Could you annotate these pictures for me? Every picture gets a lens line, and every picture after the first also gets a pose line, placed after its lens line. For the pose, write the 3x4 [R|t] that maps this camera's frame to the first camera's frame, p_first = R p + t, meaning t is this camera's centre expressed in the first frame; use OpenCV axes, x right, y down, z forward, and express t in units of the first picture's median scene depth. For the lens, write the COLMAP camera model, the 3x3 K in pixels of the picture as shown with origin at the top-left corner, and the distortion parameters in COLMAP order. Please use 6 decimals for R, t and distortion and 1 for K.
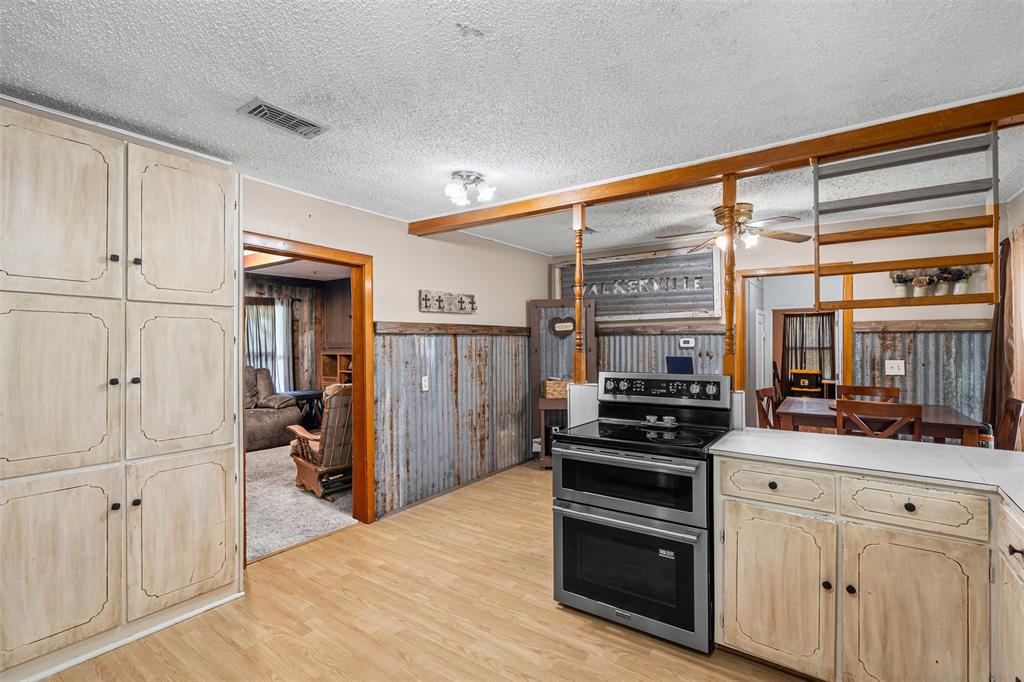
lens RADIAL K [[475.6, 0, 508.3], [0, 475.6, 343.2], [0, 0, 1]] dist [-0.001224, 0.000178]
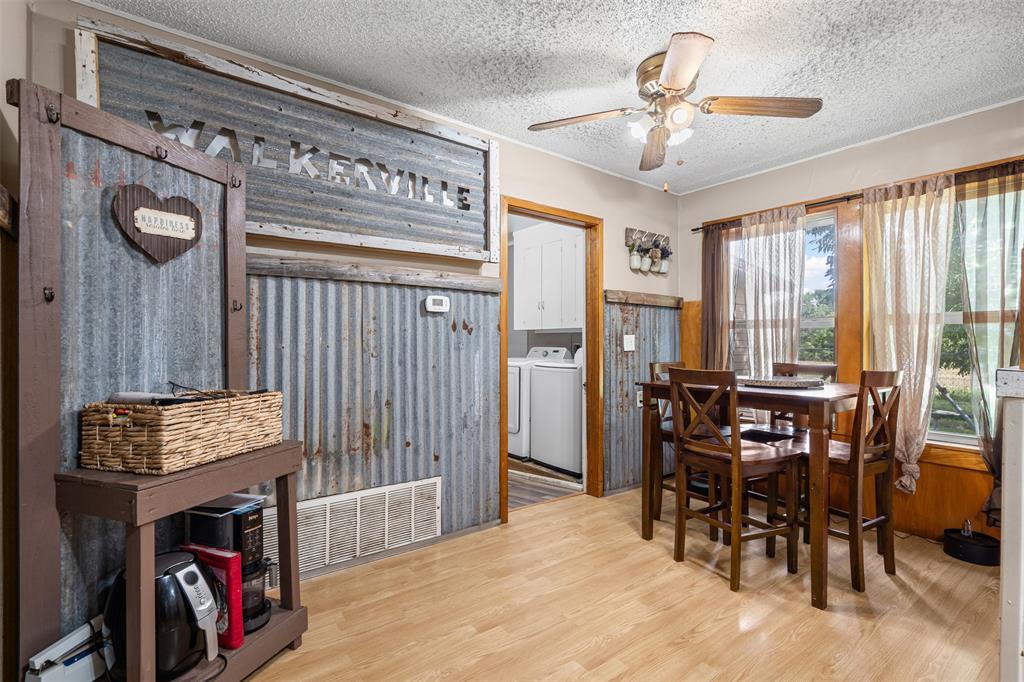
lens RADIAL K [[472.3, 0, 512.0], [0, 472.3, 341.0], [0, 0, 1]] dist [-0.000857, 0.000121]
pose [[0.317196, 0.008534, 0.948322, -0.128602], [-0.002549, 0.999964, -0.008146, 0.054704], [-0.948357, 0.000167, 0.317206, 0.901251]]
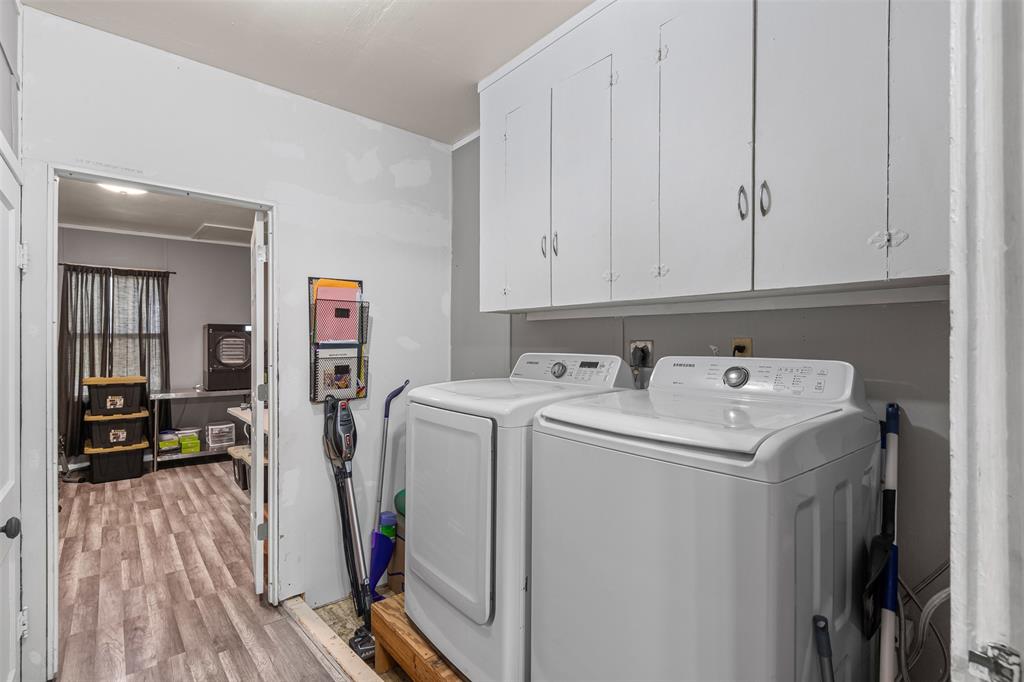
lens RADIAL K [[476.1, 0, 510.7], [0, 476.1, 350.4], [0, 0, 1]] dist [-0.001600, -0.000014]
pose [[0.262282, -0.002680, 0.964987, 0.608483], [-0.007395, 0.999961, 0.004787, 0.055024], [-0.964963, -0.008391, 0.262252, 1.137502]]
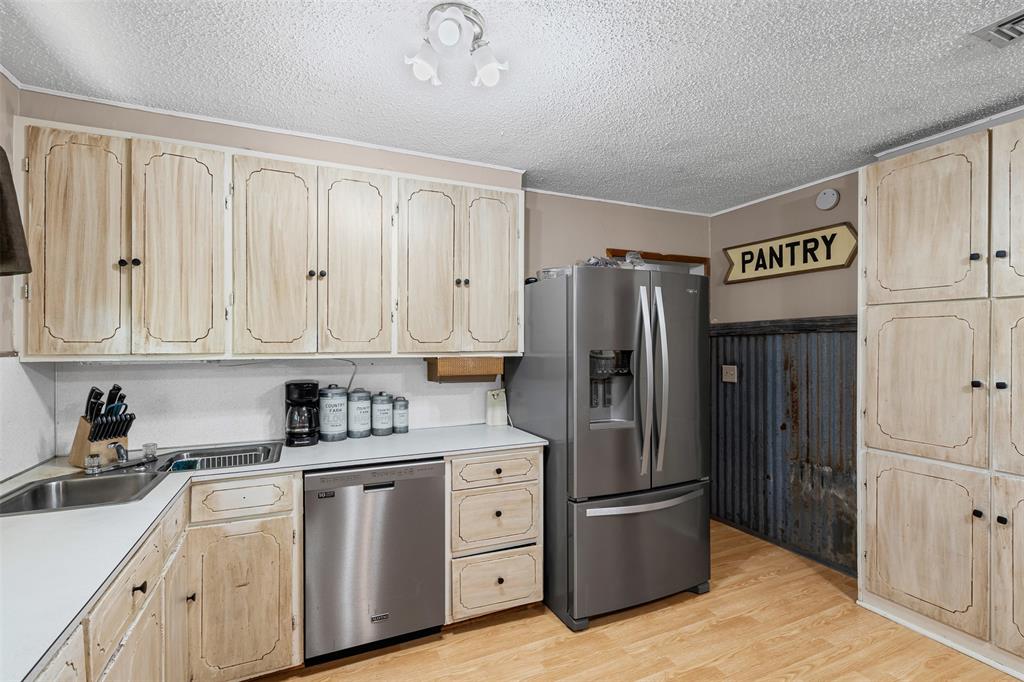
lens RADIAL K [[475.6, 0, 508.3], [0, 475.6, 343.2], [0, 0, 1]] dist [-0.001224, 0.000178]
pose [[-0.512827, -0.003341, -0.858485, 0.250094], [0.004438, 0.999969, -0.006543, -0.000132], [0.858481, -0.007166, -0.512796, 0.344465]]
